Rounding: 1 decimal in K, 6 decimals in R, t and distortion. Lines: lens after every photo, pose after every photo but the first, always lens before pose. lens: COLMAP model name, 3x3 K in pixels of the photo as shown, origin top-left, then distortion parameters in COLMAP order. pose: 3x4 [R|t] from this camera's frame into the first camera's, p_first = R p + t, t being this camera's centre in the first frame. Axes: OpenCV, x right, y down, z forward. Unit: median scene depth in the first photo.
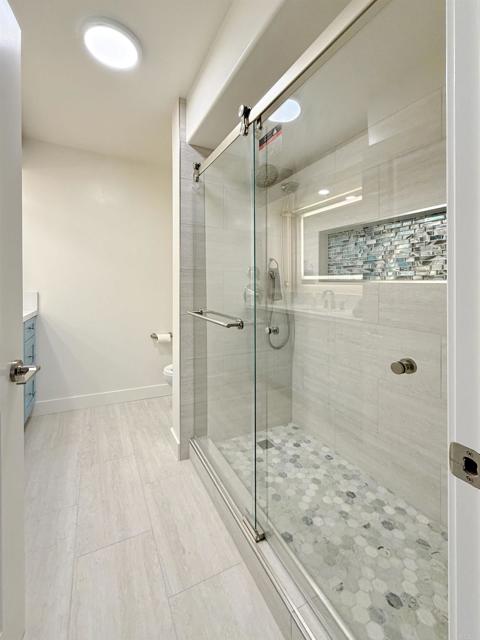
lens RADIAL K [[260.9, 0, 238.2], [0, 260.9, 325.2], [0, 0, 1]] dist [0.000022, 0.000013]
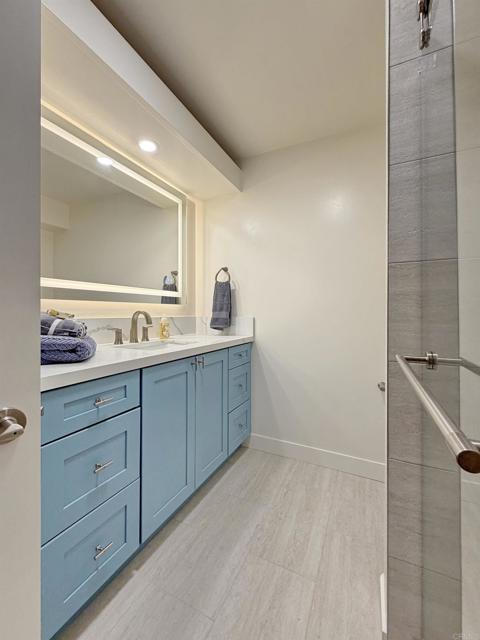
lens RADIAL K [[257.5, 0, 280.8], [0, 257.5, 322.9], [0, 0, 1]] dist [-0.001340, 0.000083]
pose [[0.613760, 0.002922, -0.789487, 0.022931], [-0.095803, 0.992879, -0.070803, -0.051712], [0.783658, 0.119091, 0.609670, 0.518967]]
